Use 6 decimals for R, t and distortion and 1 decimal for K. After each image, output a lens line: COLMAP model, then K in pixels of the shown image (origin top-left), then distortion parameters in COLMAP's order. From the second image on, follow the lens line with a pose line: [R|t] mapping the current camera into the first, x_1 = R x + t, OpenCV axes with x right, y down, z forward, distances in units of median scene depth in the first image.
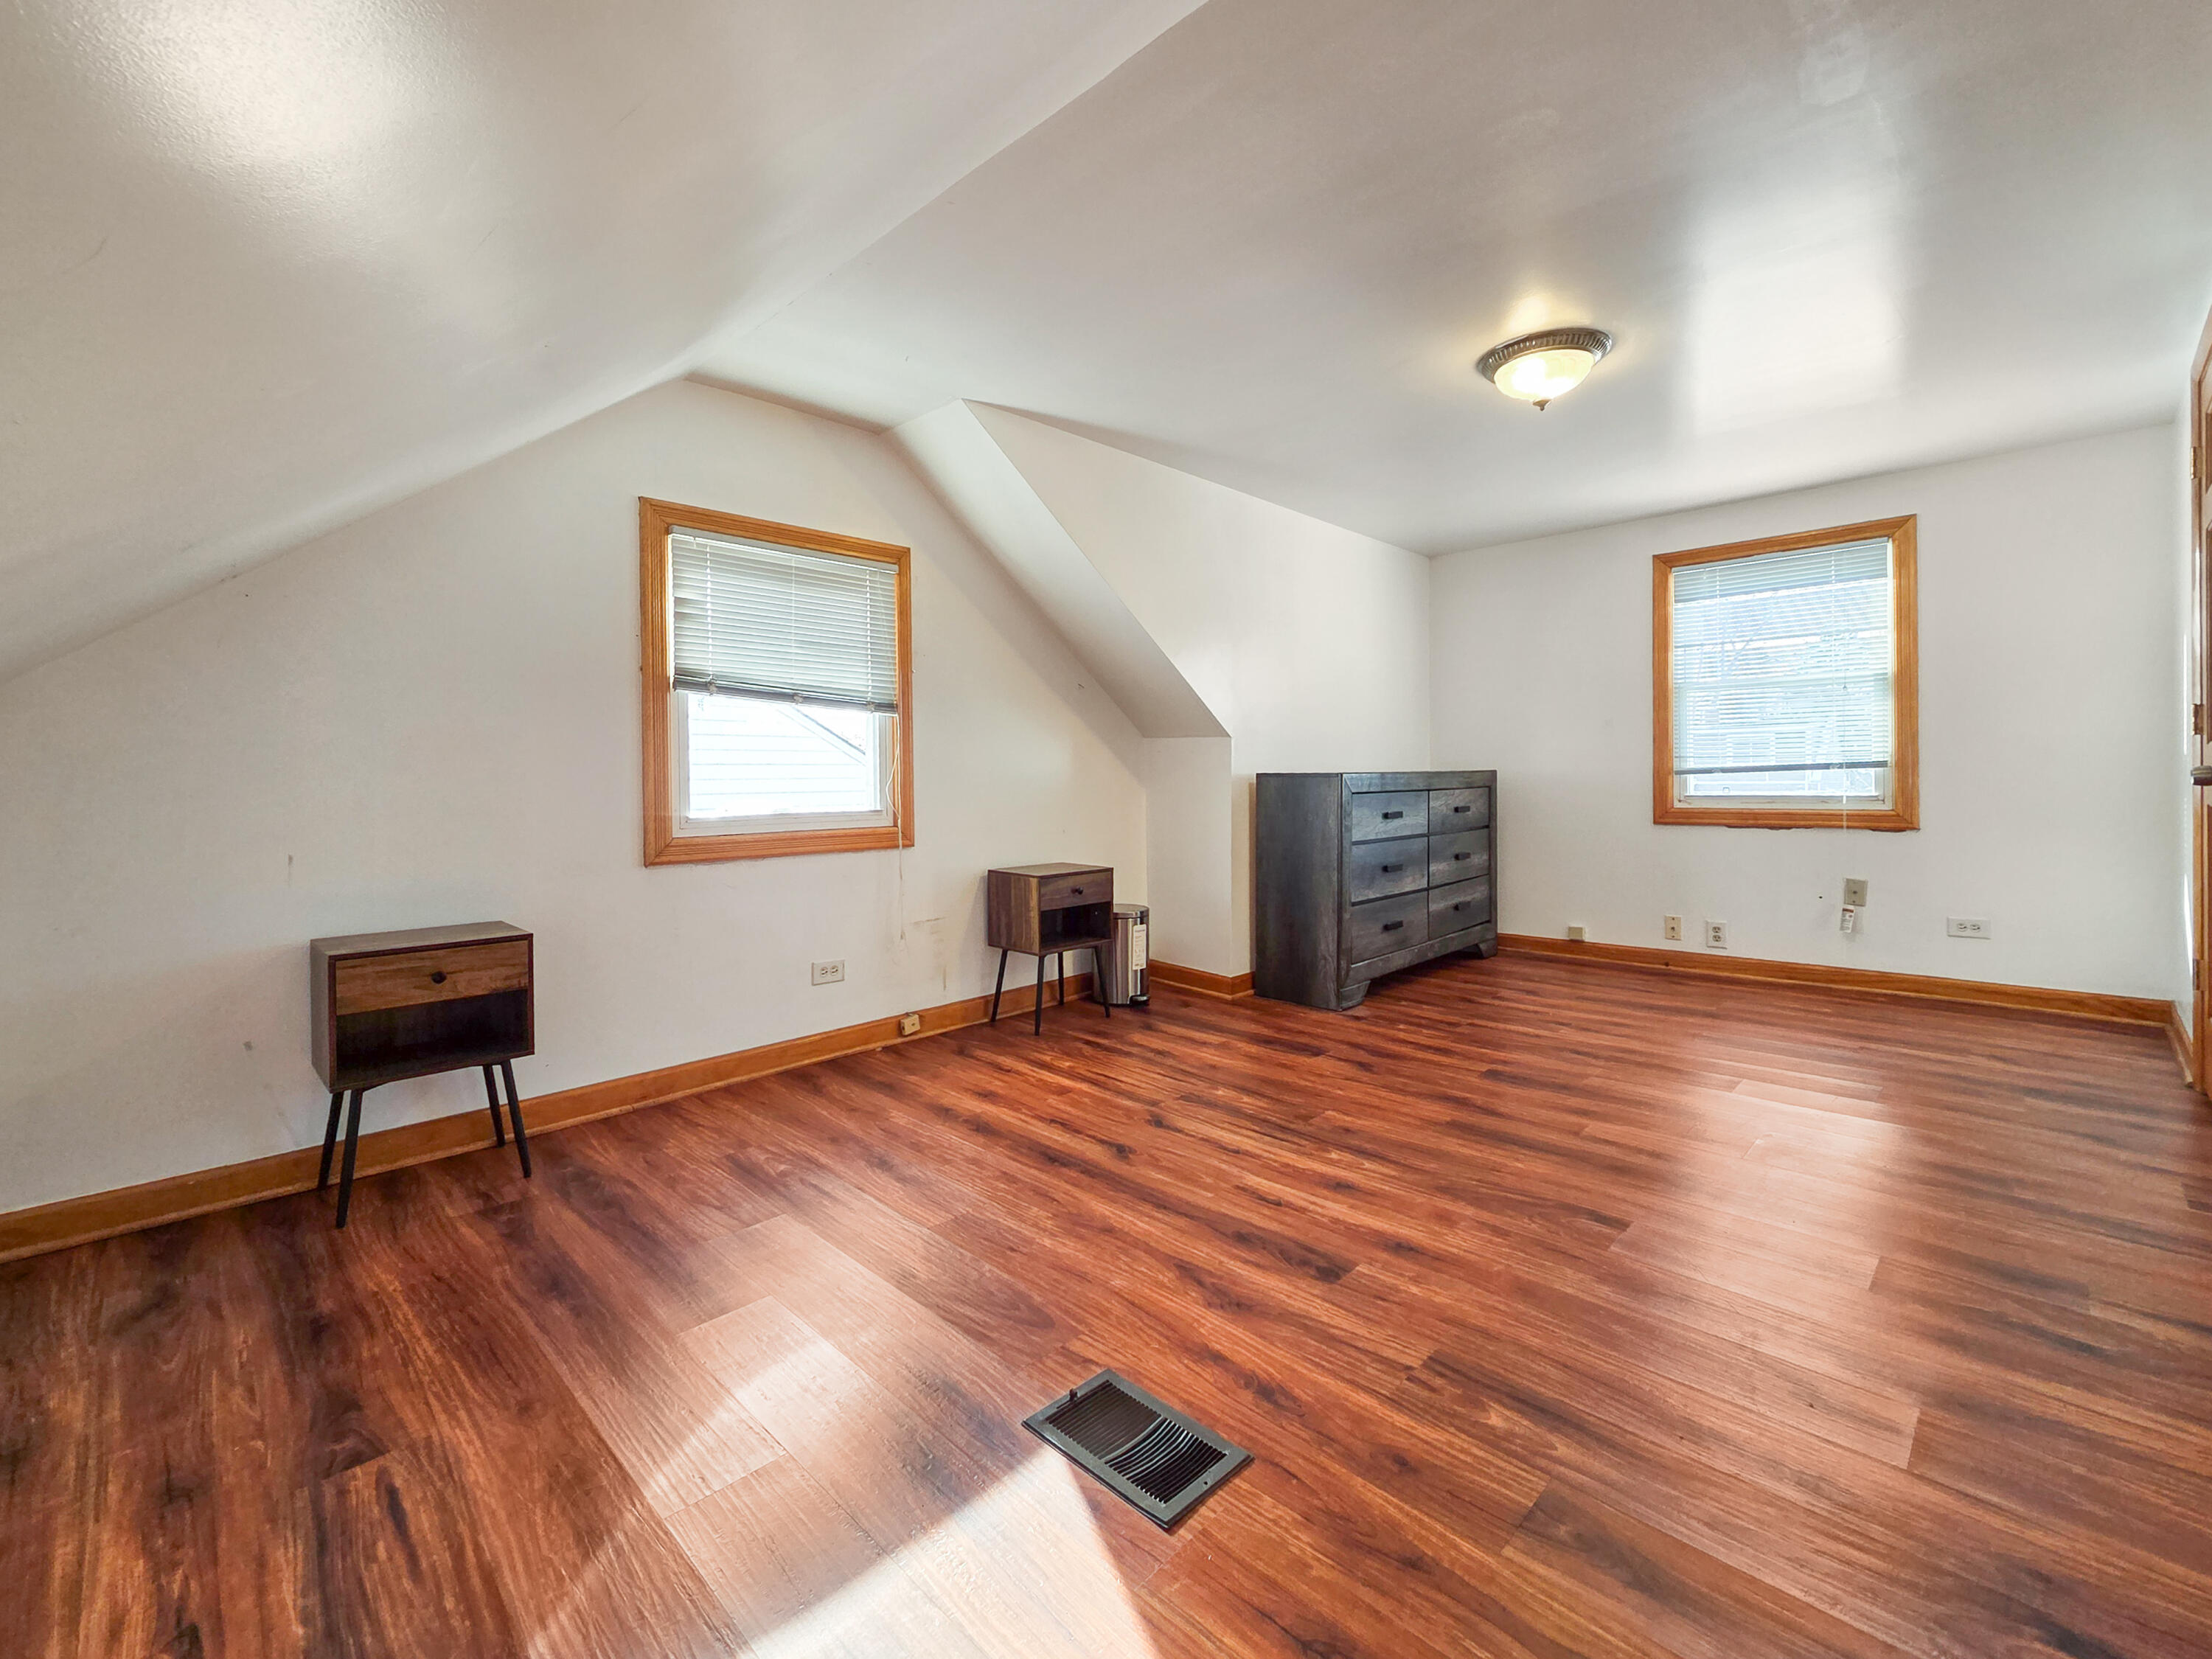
lens RADIAL K [[915.2, 0, 1098.0], [0, 915.2, 804.6], [0, 0, 1]] dist [0.002408, 0.000171]
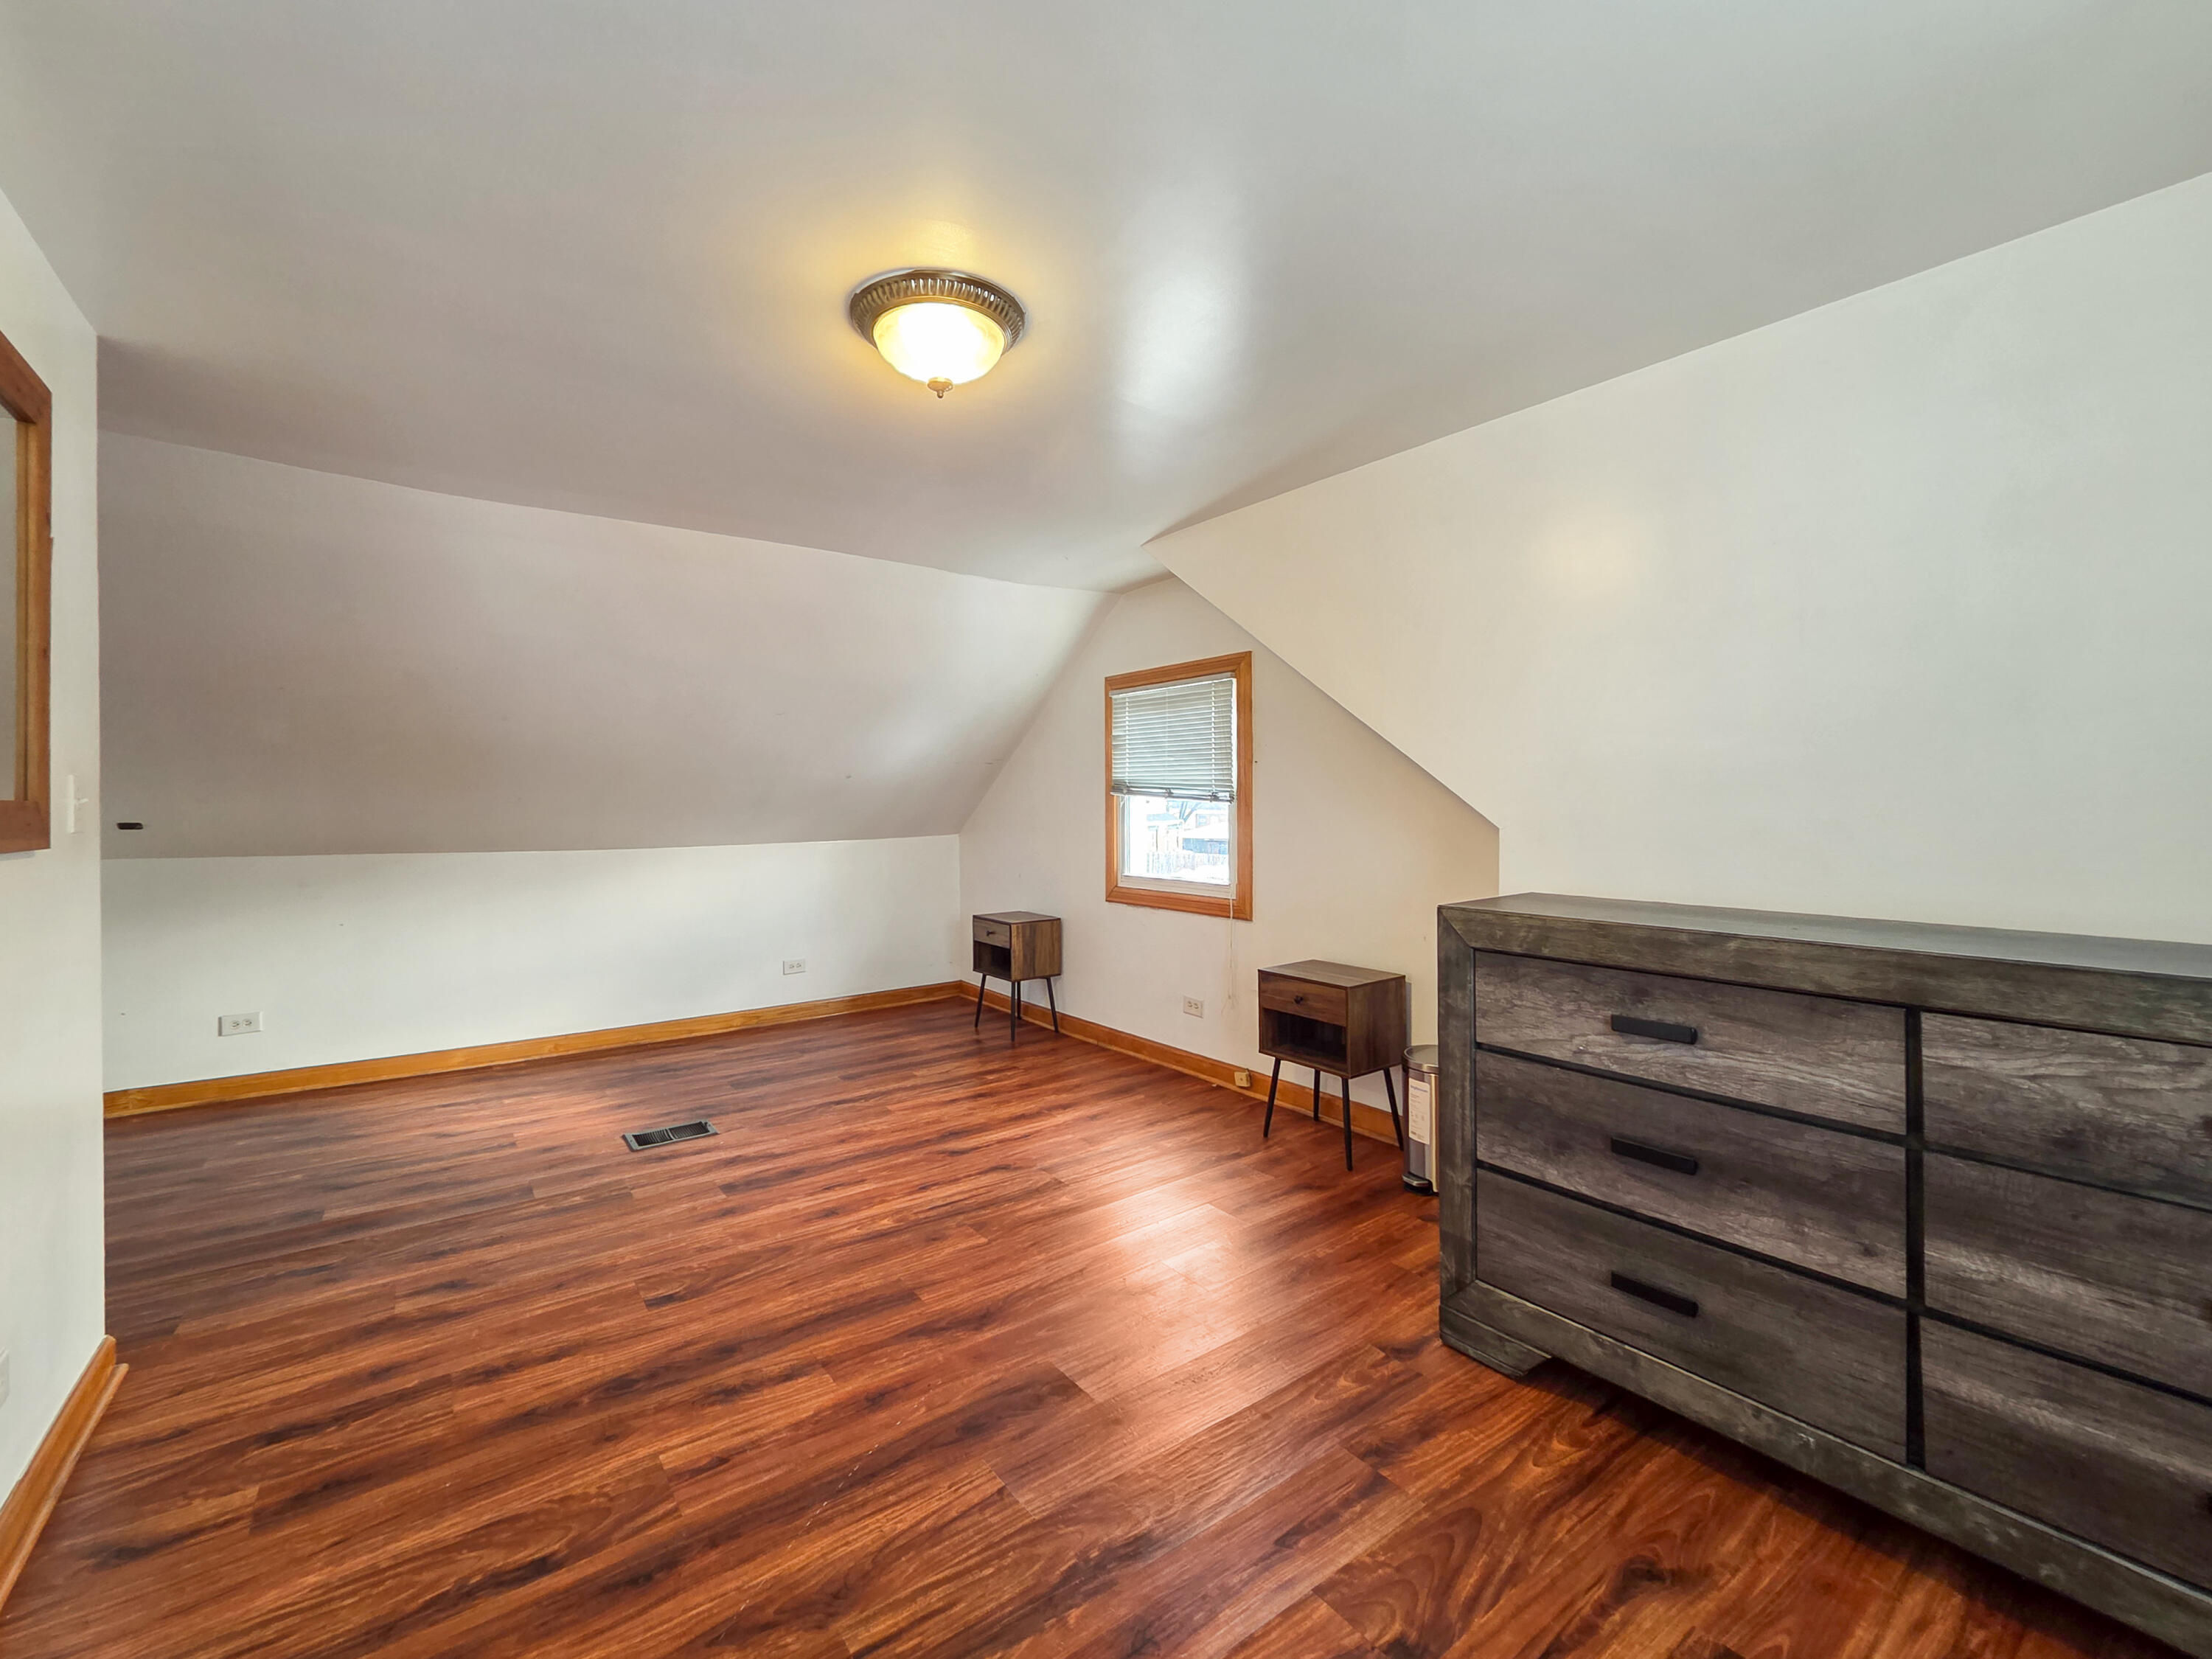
lens RADIAL K [[915.2, 0, 1098.0], [0, 915.2, 804.6], [0, 0, 1]] dist [0.002408, 0.000171]
pose [[-0.119786, 0.016056, -0.992670, 1.236005], [-0.028749, 0.999394, 0.019634, -0.150165], [0.992383, 0.030891, -0.119252, 1.268585]]
